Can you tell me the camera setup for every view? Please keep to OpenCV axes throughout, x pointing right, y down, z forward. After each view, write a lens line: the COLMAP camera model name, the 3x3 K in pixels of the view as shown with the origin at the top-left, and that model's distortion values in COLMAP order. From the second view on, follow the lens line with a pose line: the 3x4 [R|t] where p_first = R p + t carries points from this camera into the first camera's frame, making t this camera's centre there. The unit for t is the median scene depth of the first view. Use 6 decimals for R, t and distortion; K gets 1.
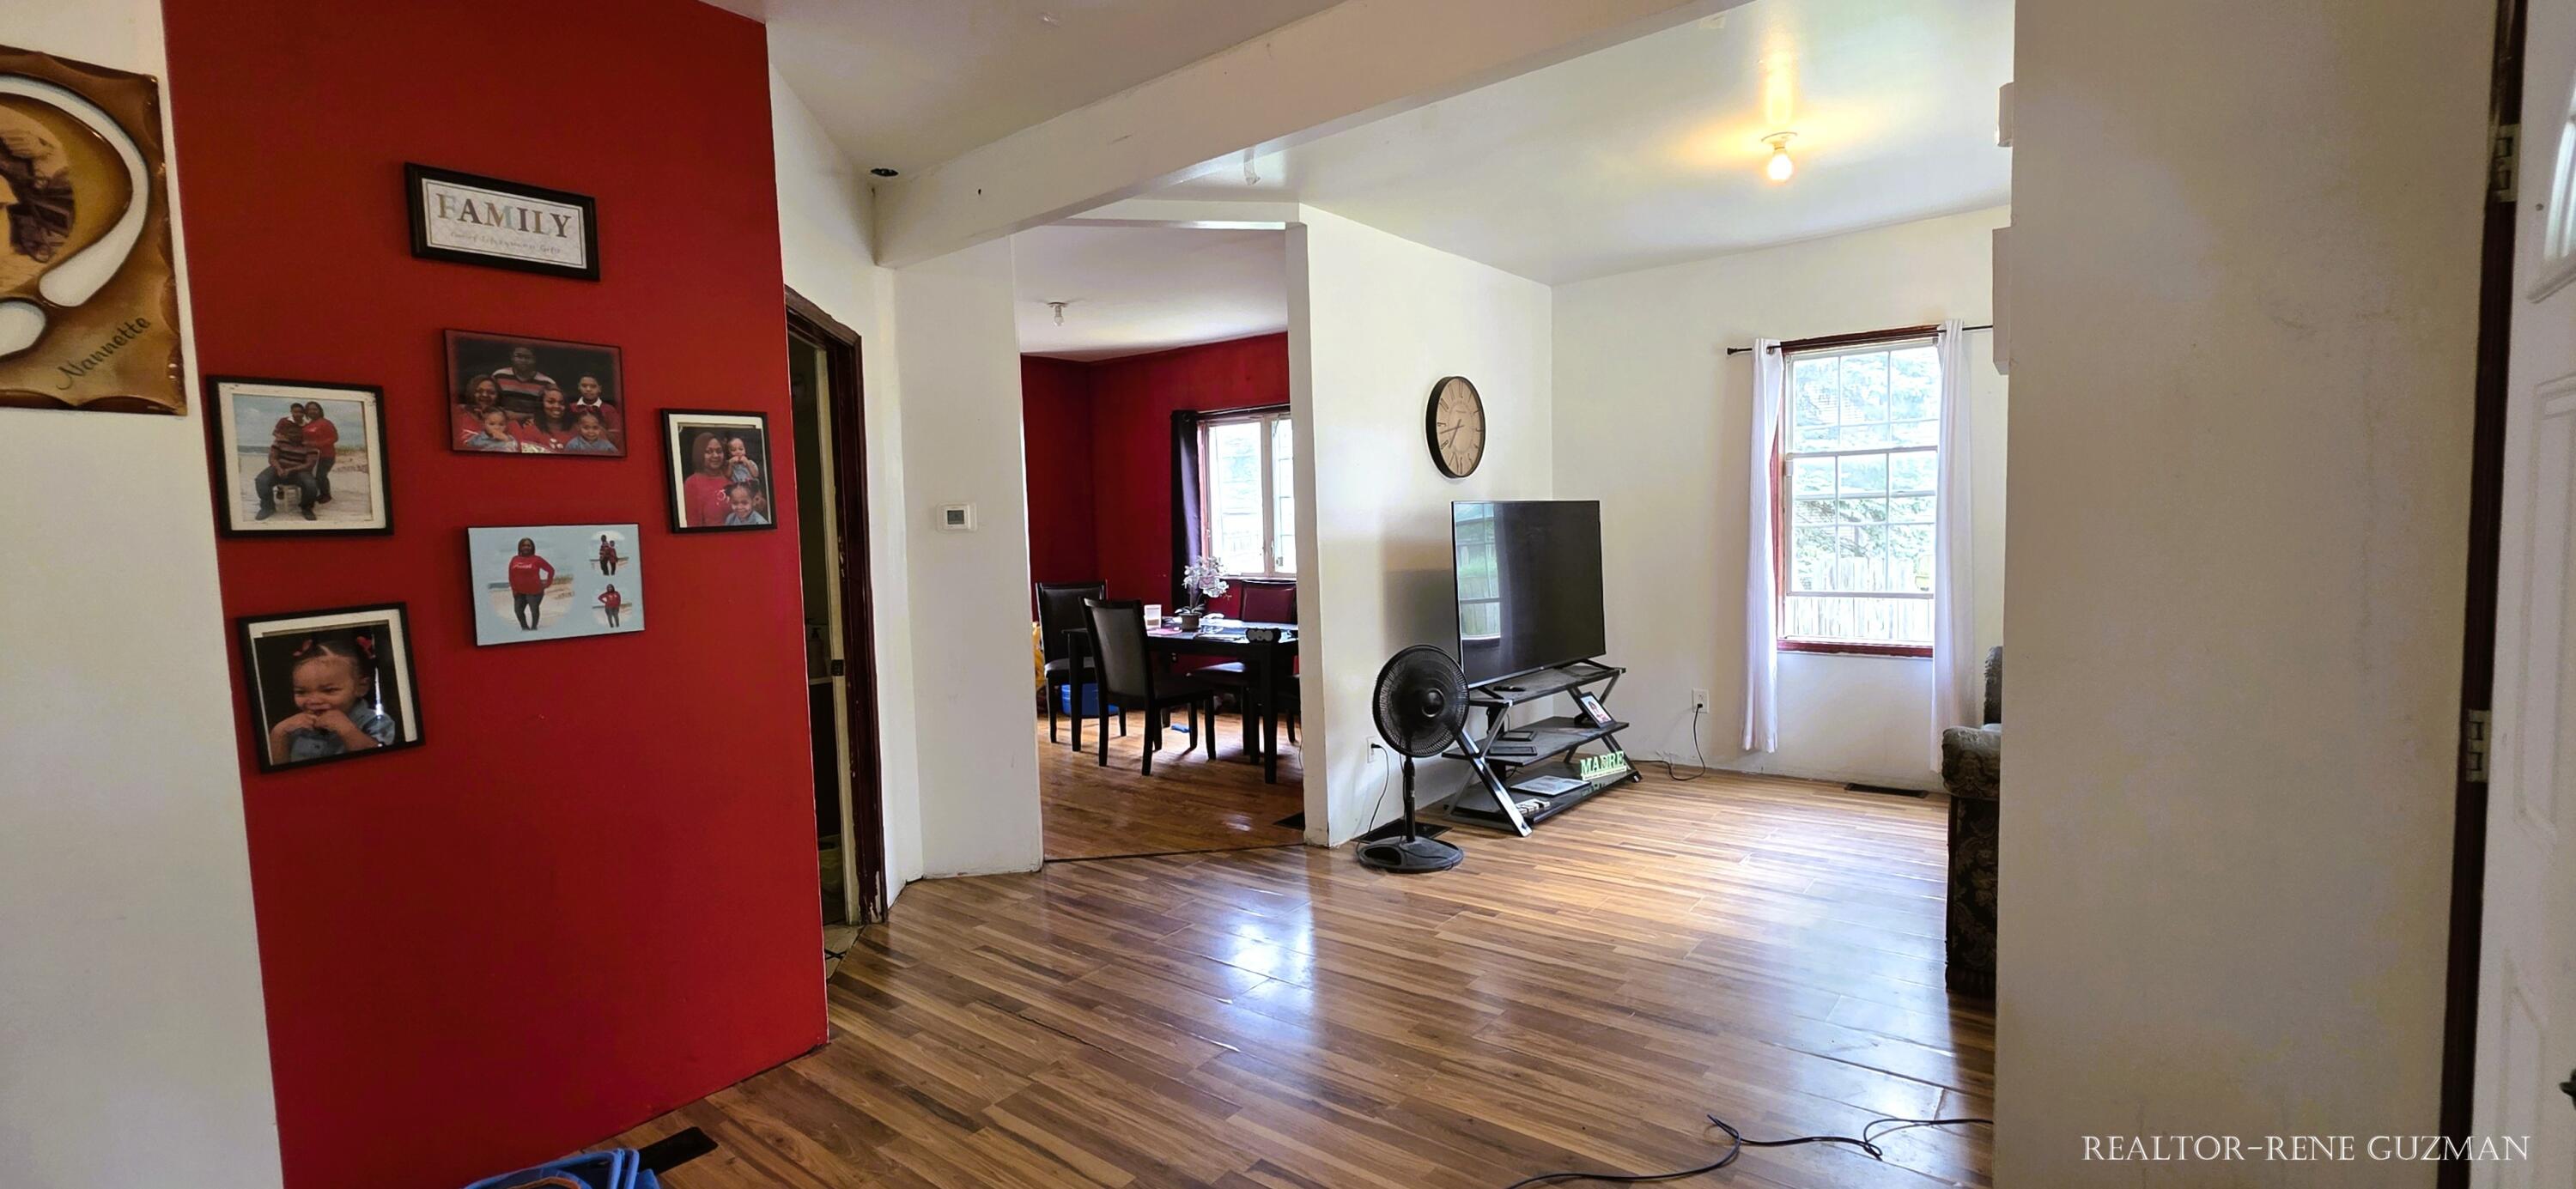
lens RADIAL K [[1065.1, 0, 1287.6], [0, 1065.1, 592.6], [0, 0, 1]] dist [-0.001250, -0.000383]
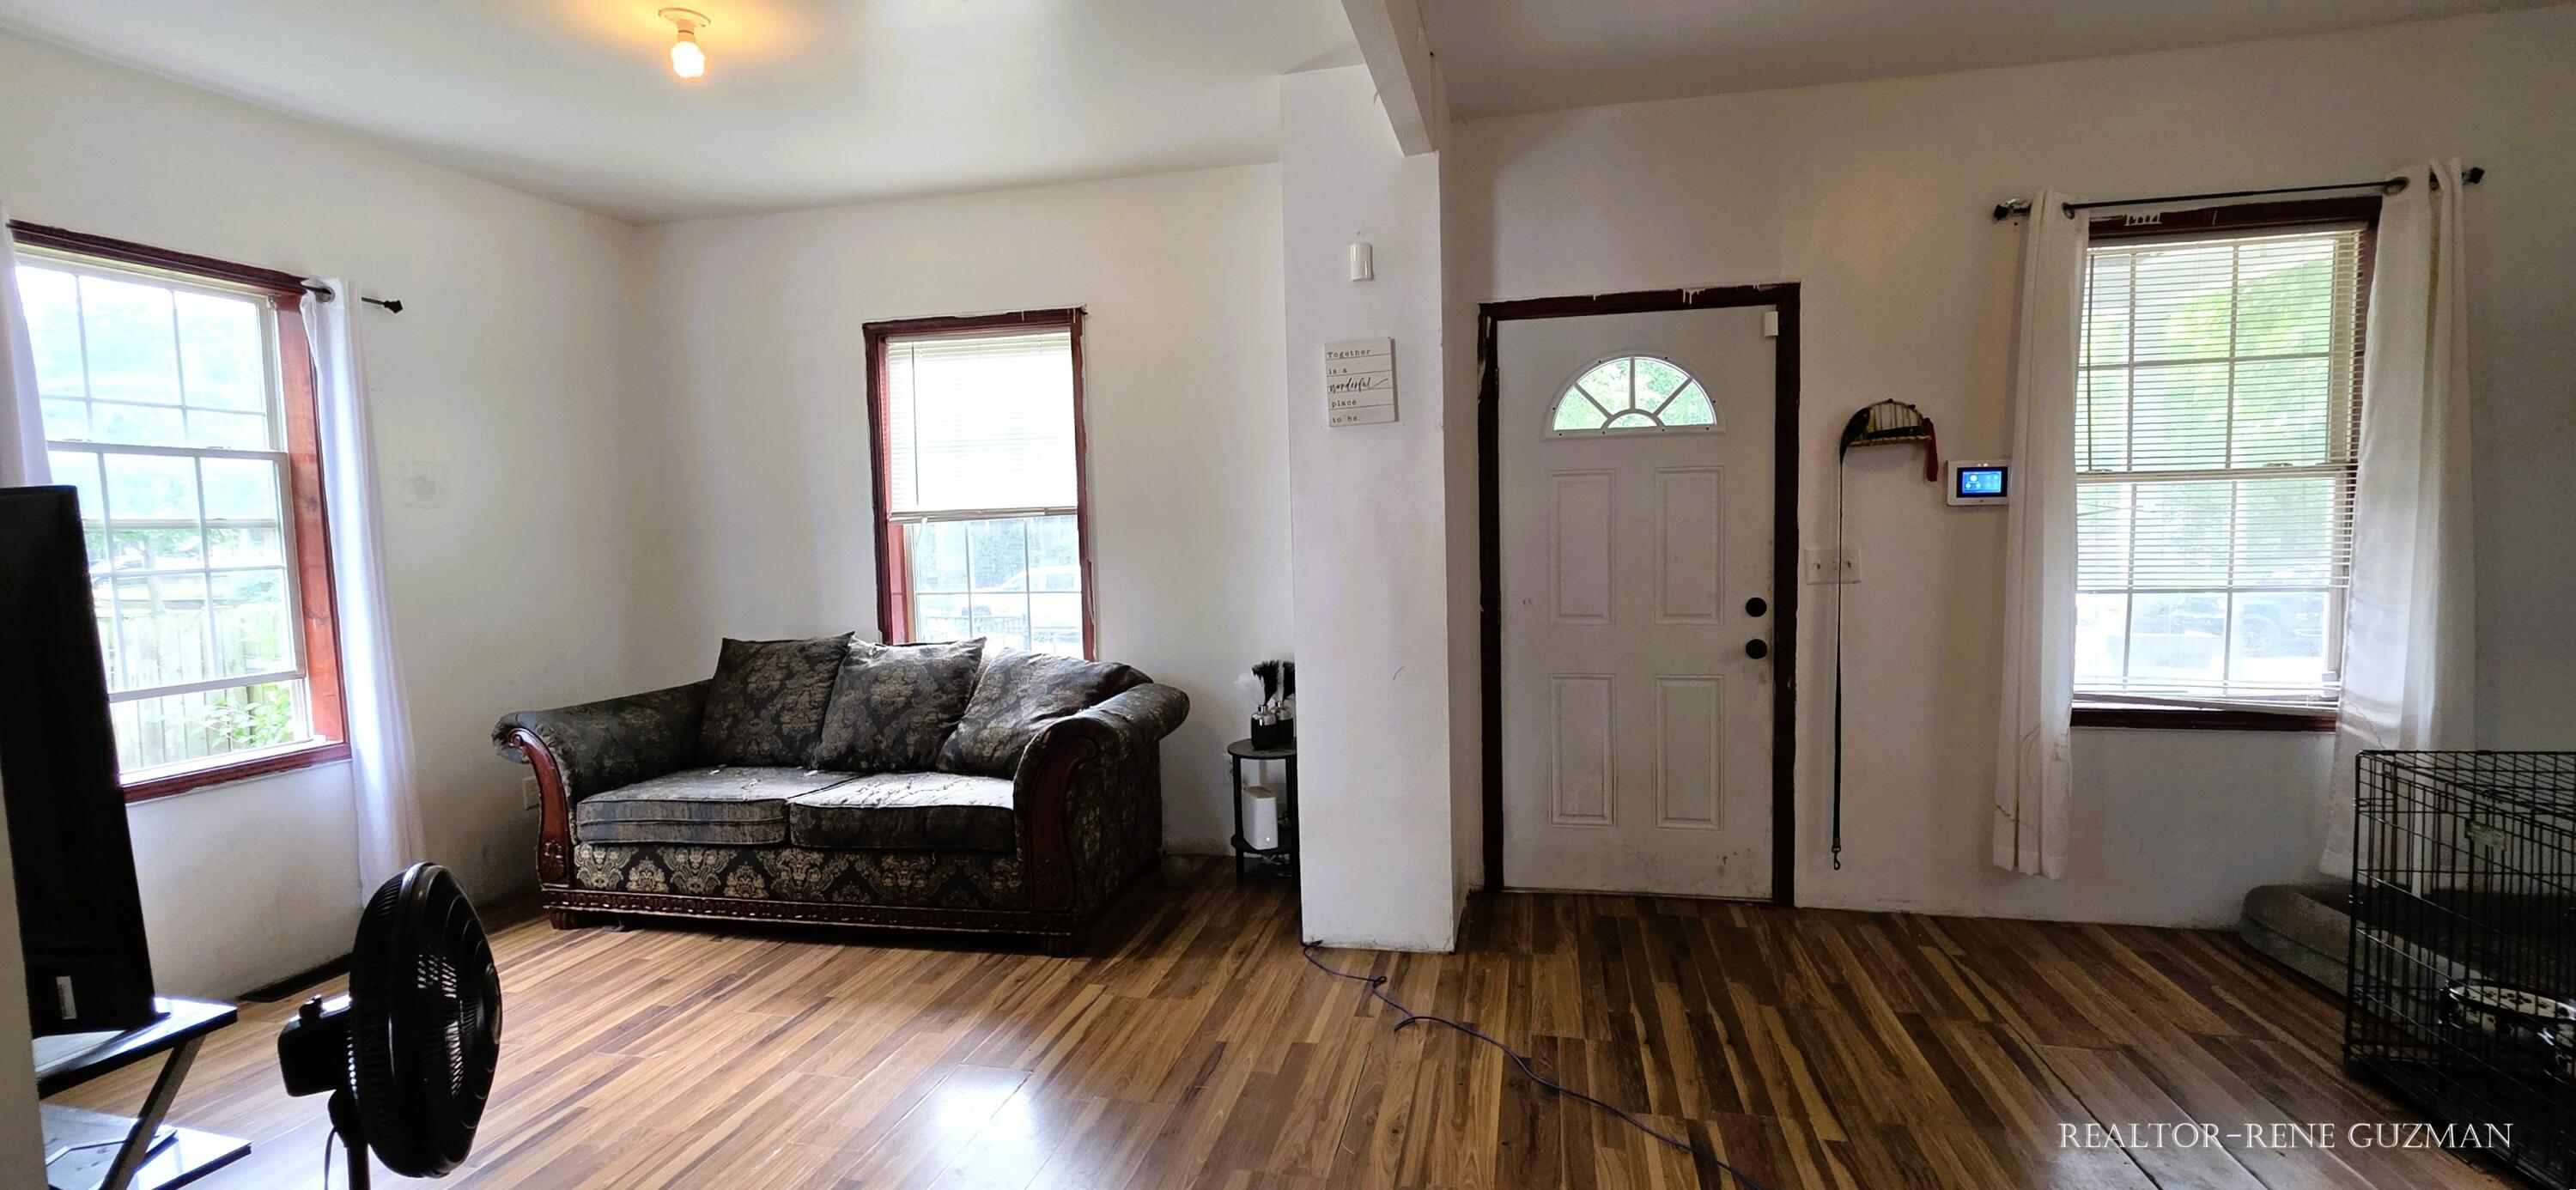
lens RADIAL K [[1065.2, 0, 1296.1], [0, 1065.2, 591.1], [0, 0, 1]] dist [-0.001250, -0.000383]
pose [[-0.422949, -0.022660, 0.905870, -0.361139], [0.098741, 0.992582, 0.070931, -0.044840], [-0.900758, 0.119447, -0.417574, 0.920140]]
